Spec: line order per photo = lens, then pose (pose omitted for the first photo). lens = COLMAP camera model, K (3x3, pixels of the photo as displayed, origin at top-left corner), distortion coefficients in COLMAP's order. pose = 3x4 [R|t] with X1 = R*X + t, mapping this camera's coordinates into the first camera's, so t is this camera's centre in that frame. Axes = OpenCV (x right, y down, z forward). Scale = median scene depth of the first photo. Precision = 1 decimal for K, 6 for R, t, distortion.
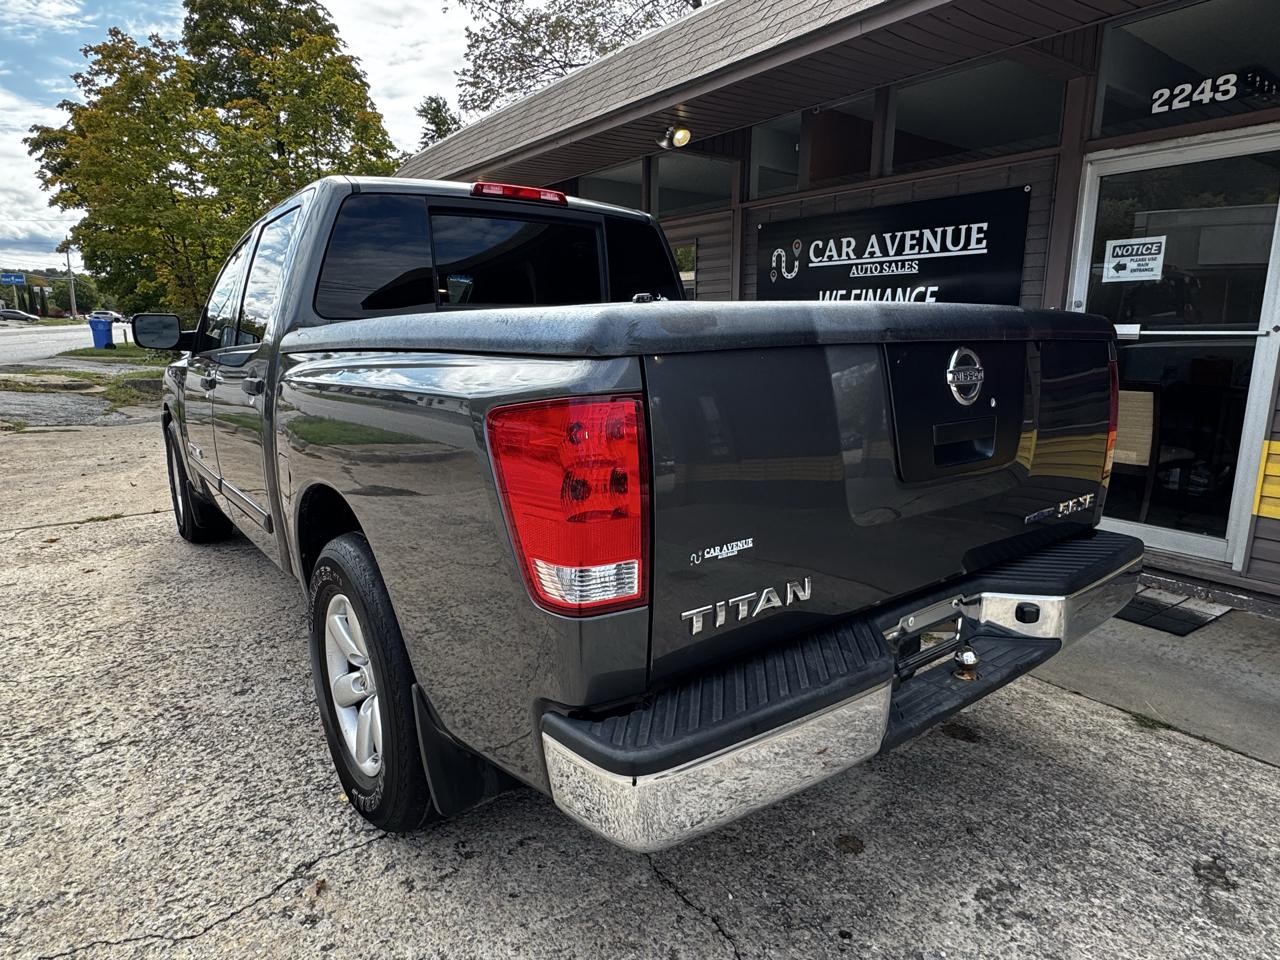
lens RADIAL K [[754.0, 0, 636.1], [0, 754.0, 479.2], [0, 0, 1]] dist [-0.001342, -0.000284]
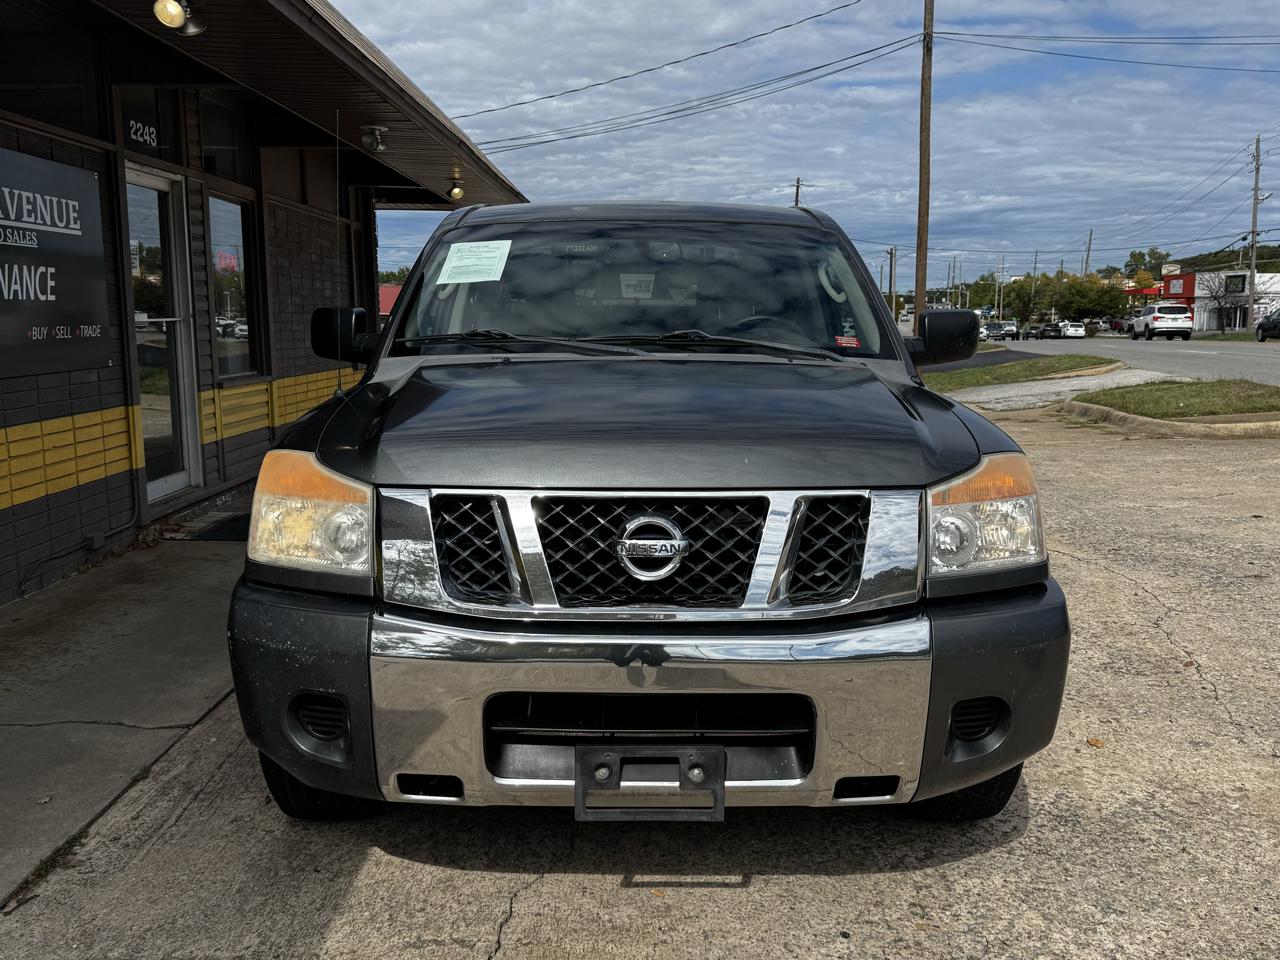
lens RADIAL K [[1100.7, 0, 638.5], [0, 1100.7, 479.2], [0, 0, 1]] dist [0.107781, -0.189398]
pose [[-0.801170, -0.094292, 0.590961, -0.771458], [0.113945, 0.945407, 0.305322, -0.309666], [-0.587489, 0.311952, -0.746688, 1.475346]]
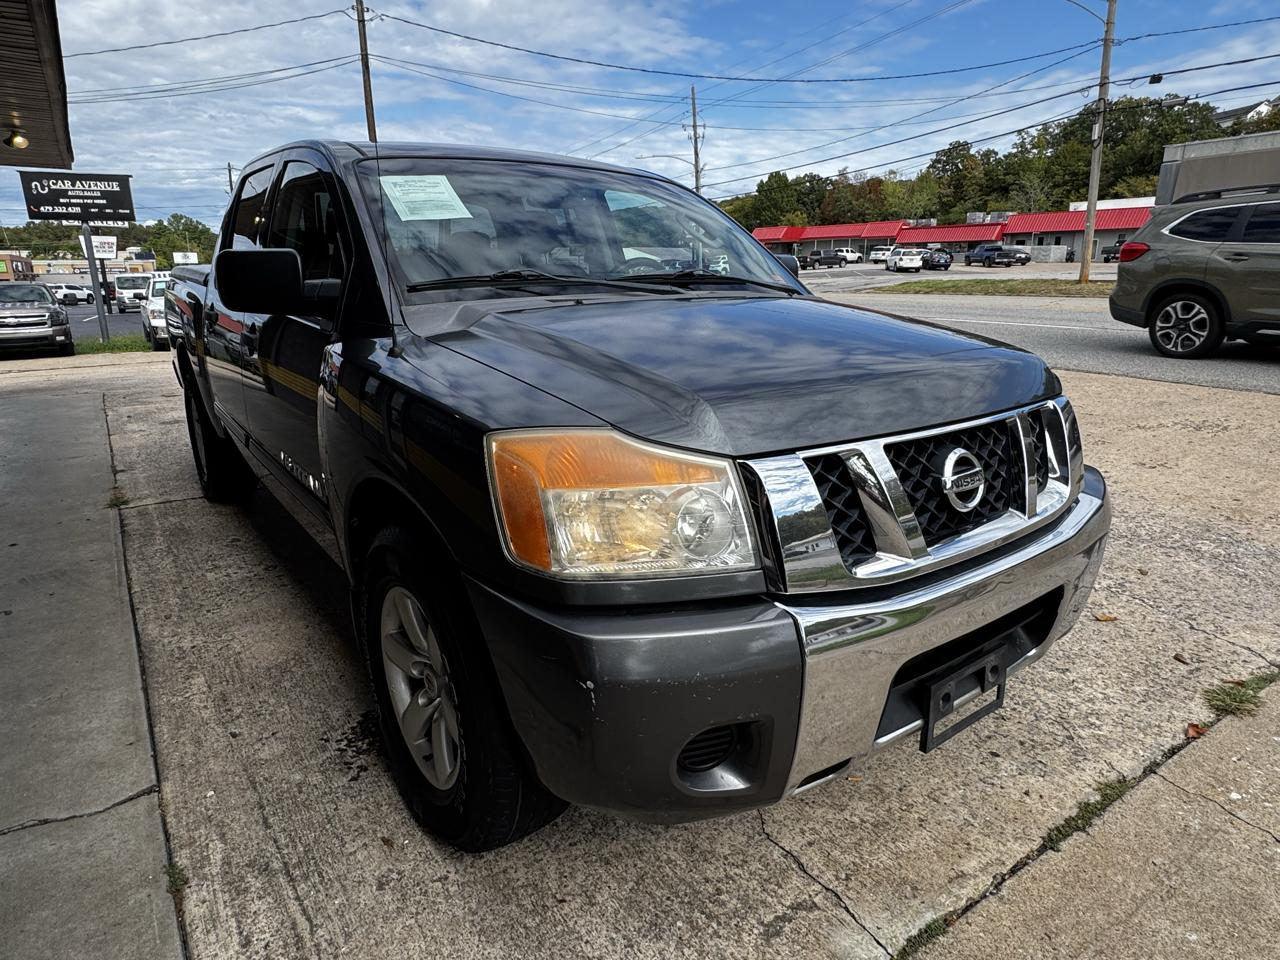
lens RADIAL K [[754.0, 0, 636.1], [0, 754.0, 479.2], [0, 0, 1]] dist [-0.001342, -0.000284]
pose [[-0.999844, -0.001473, 0.017575, -0.377344], [0.006644, 0.891639, 0.452698, -0.287293], [-0.016337, 0.452744, -0.891491, 1.425326]]
